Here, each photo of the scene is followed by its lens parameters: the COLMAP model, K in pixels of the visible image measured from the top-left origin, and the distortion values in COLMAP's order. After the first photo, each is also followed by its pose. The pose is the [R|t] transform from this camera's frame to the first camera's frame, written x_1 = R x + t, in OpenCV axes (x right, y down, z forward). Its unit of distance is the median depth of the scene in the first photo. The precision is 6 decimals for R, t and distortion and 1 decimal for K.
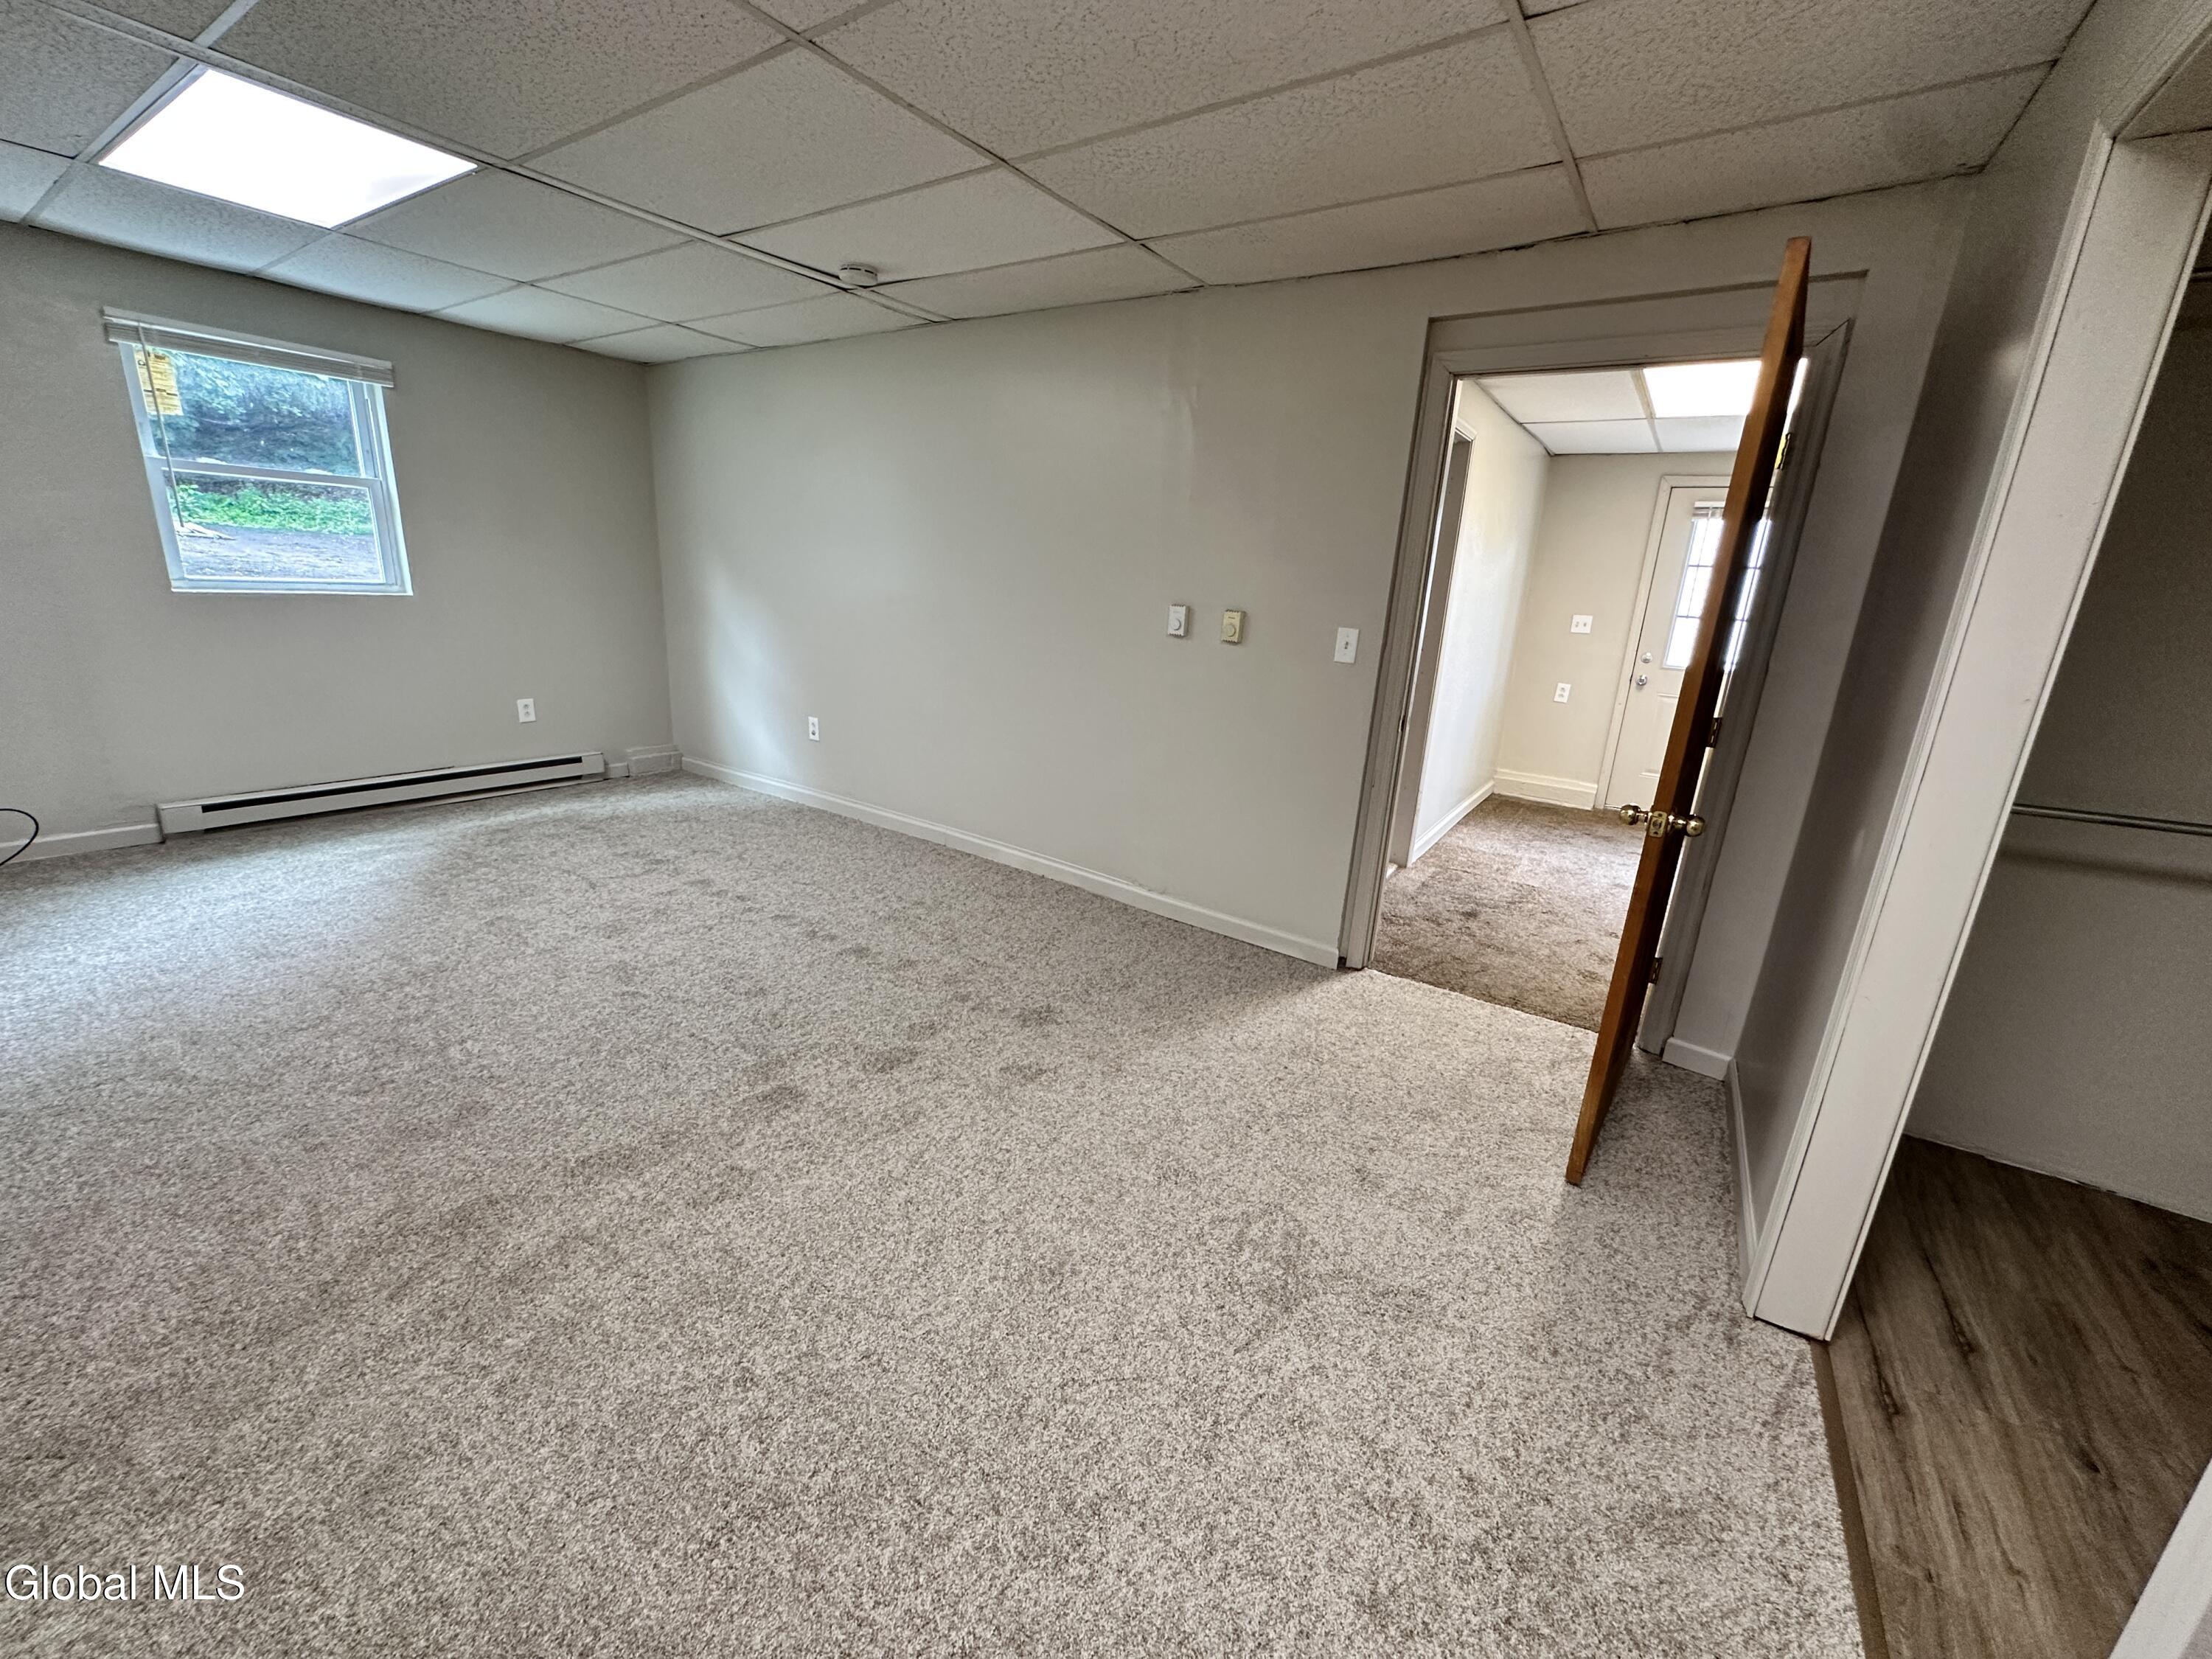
lens RADIAL K [[882.0, 0, 1108.1], [0, 882.0, 827.5], [0, 0, 1]] dist [-0.004408, 0.000076]
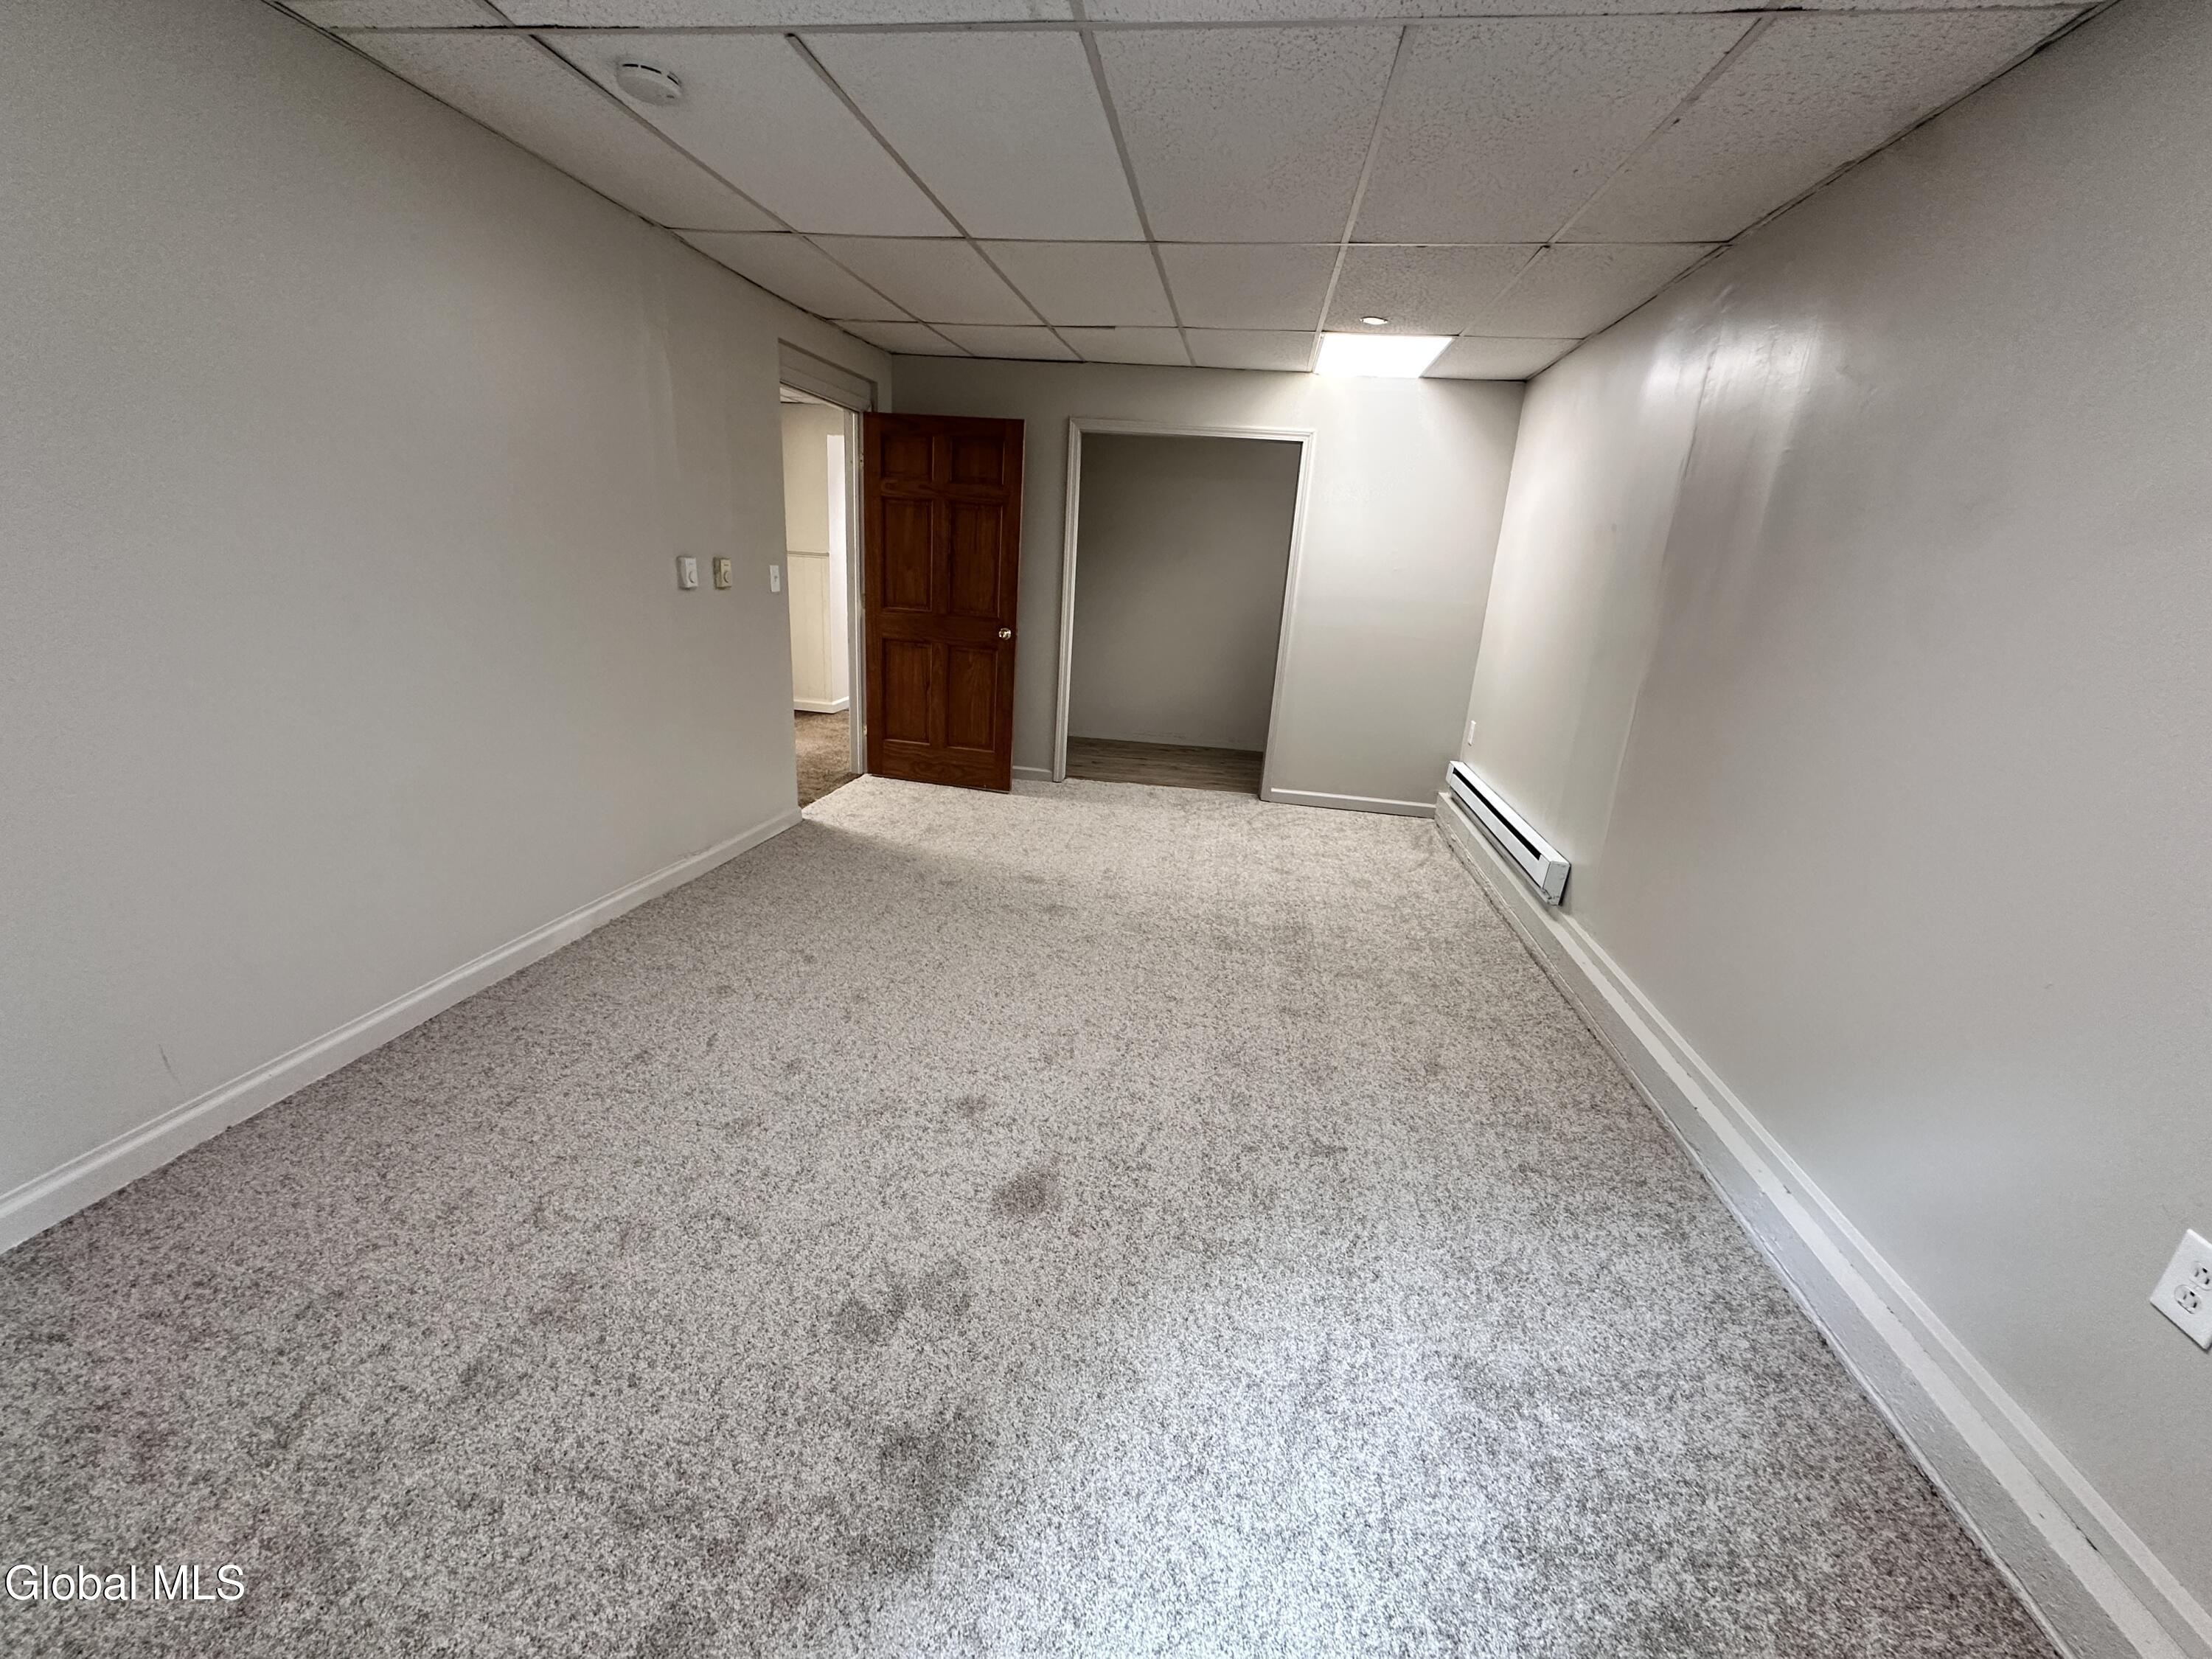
lens RADIAL K [[882.0, 0, 1108.1], [0, 882.0, 827.5], [0, 0, 1]] dist [-0.004408, 0.000076]
pose [[-0.414365, -0.329997, 0.848176, -1.016713], [0.196875, 0.877382, 0.437541, -0.308439], [-0.888561, 0.348287, -0.298588, 0.938820]]
